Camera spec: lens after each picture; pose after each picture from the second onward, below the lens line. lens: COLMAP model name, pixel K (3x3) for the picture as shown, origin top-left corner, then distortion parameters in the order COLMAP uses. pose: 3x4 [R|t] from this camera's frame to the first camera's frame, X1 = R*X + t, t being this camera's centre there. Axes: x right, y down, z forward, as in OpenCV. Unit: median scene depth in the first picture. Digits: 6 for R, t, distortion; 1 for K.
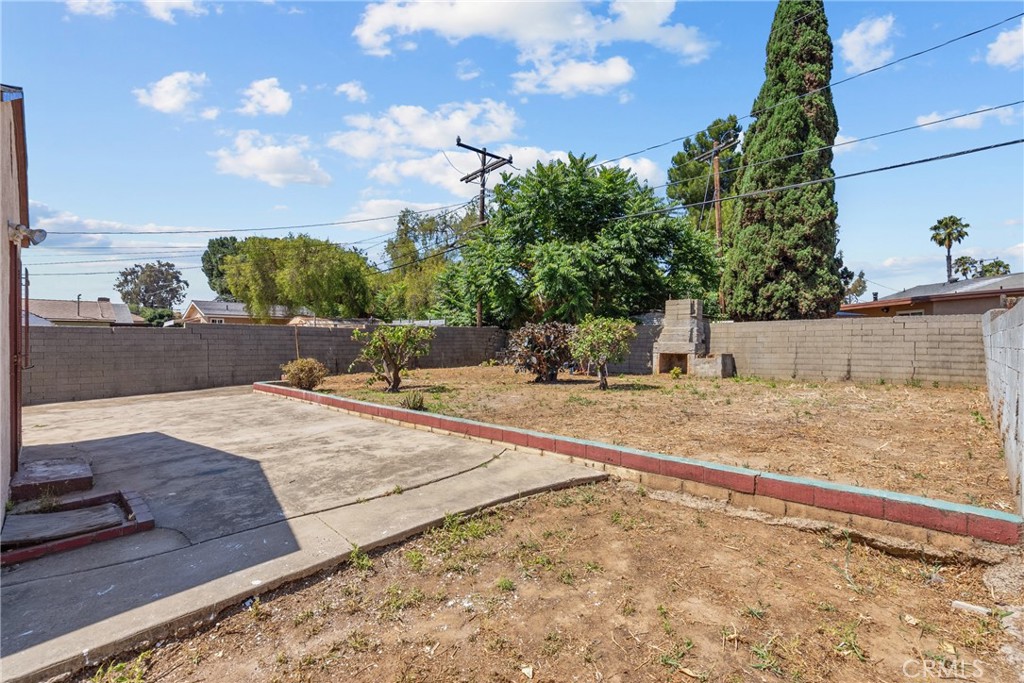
lens RADIAL K [[465.4, 0, 508.5], [0, 465.4, 343.7], [0, 0, 1]] dist [-0.001341, 0.000858]
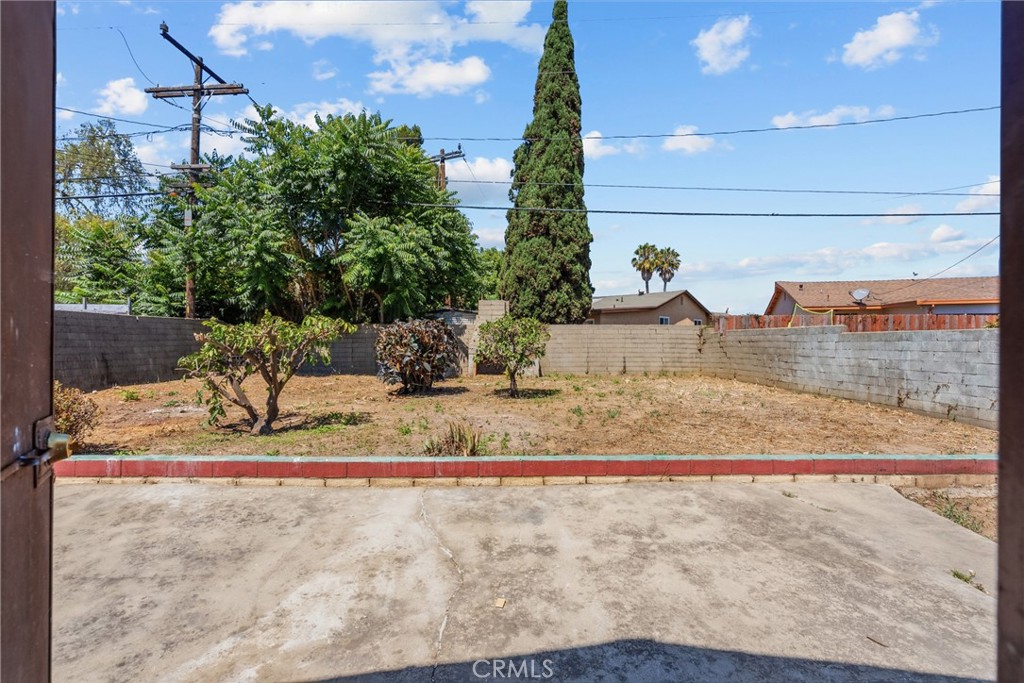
lens RADIAL K [[465.4, 0, 511.5], [0, 465.4, 340.6], [0, 0, 1]] dist [-0.001341, 0.000858]
pose [[0.695657, 0.005702, 0.718351, -0.331779], [-0.003614, 0.999984, -0.004438, -0.004089], [-0.718365, 0.000491, 0.695666, 0.288123]]
